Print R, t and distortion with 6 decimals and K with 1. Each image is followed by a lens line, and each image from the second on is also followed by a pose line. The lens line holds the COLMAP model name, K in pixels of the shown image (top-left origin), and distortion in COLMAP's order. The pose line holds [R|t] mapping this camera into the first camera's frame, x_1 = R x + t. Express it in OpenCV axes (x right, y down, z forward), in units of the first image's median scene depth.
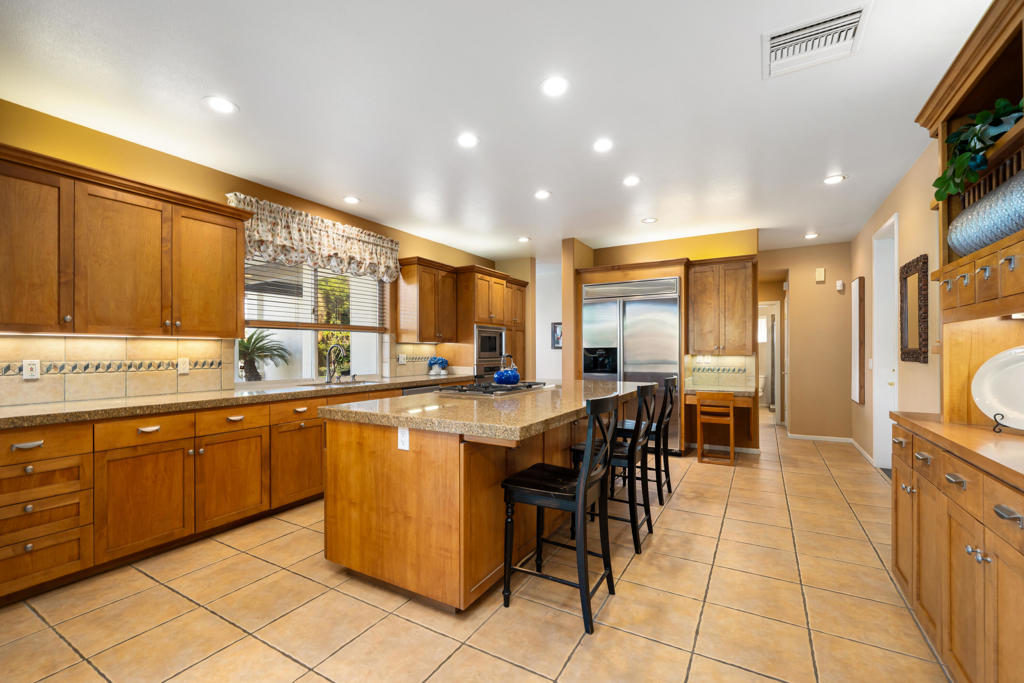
lens RADIAL K [[450.5, 0, 509.8], [0, 450.5, 349.7], [0, 0, 1]] dist [-0.000278, -0.000042]
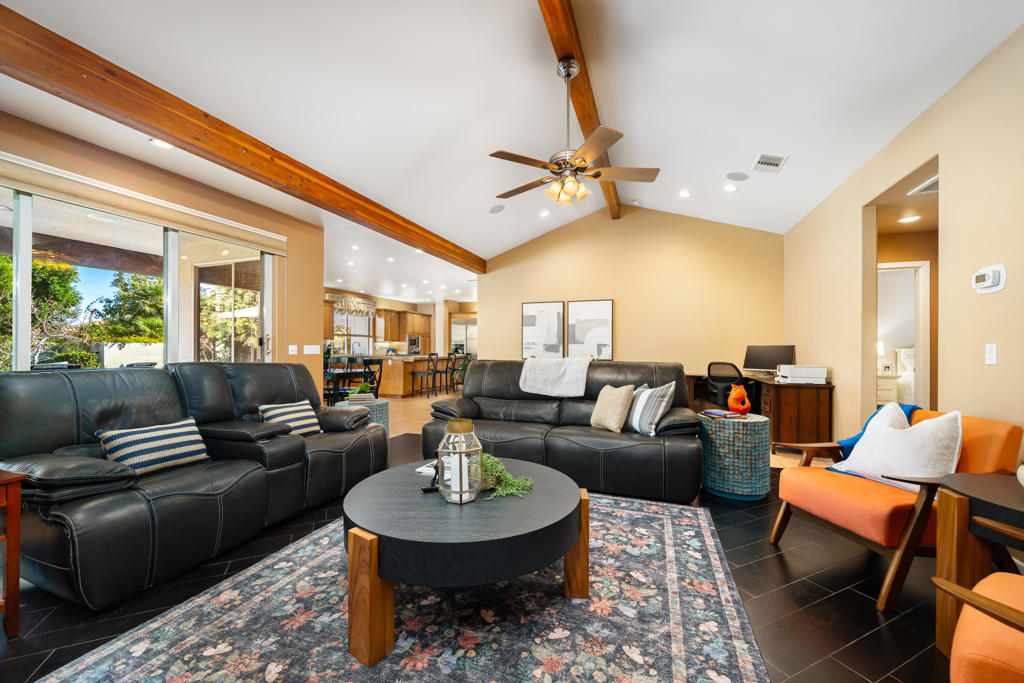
lens RADIAL K [[407.9, 0, 518.3], [0, 407.9, 351.0], [0, 0, 1]] dist [-0.000009, -0.000030]
pose [[0.983669, 0.002424, 0.179969, 0.122749], [-0.003058, 0.999990, 0.003245, 0.027360], [-0.179960, -0.003742, 0.983667, -1.334947]]
